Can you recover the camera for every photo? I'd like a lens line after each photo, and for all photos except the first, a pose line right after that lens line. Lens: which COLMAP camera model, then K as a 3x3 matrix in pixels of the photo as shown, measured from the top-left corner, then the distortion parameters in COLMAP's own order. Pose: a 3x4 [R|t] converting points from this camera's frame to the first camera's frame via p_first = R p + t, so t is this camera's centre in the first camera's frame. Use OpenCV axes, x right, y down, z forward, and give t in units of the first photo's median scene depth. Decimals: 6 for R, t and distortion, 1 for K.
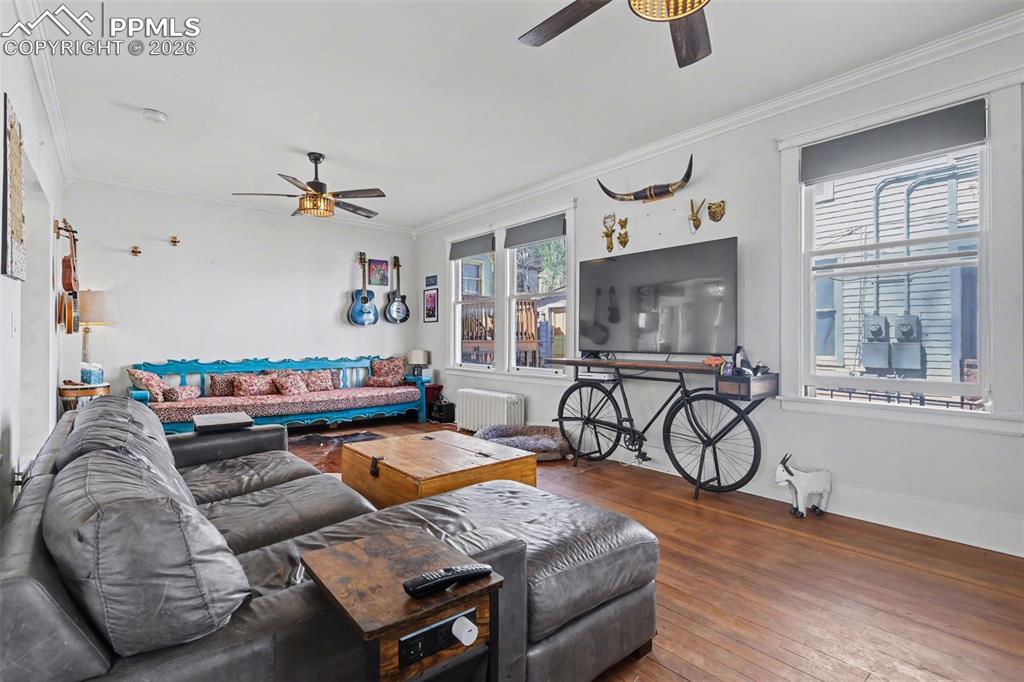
lens RADIAL K [[478.6, 0, 512.0], [0, 478.6, 341.0], [0, 0, 1]] dist [0.000310, 0.000031]
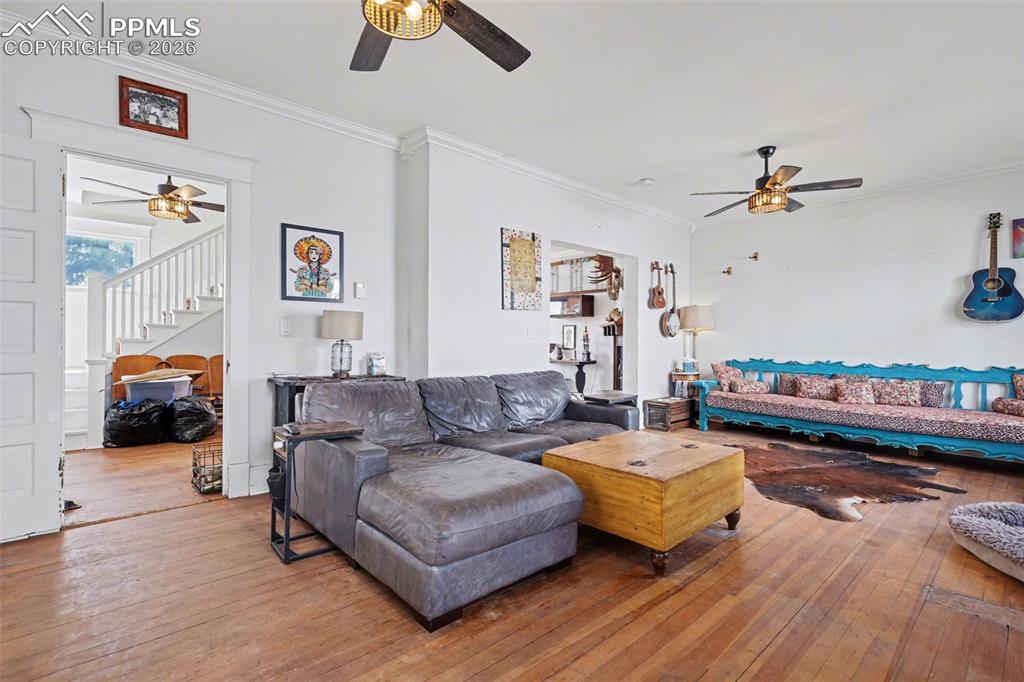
lens RADIAL K [[478.6, 0, 512.0], [0, 478.6, 341.0], [0, 0, 1]] dist [0.000310, 0.000031]
pose [[0.037484, -0.001572, -0.999296, 0.417092], [-0.007480, 0.999970, -0.001854, 0.002871], [0.999269, 0.007544, 0.037471, 0.355438]]
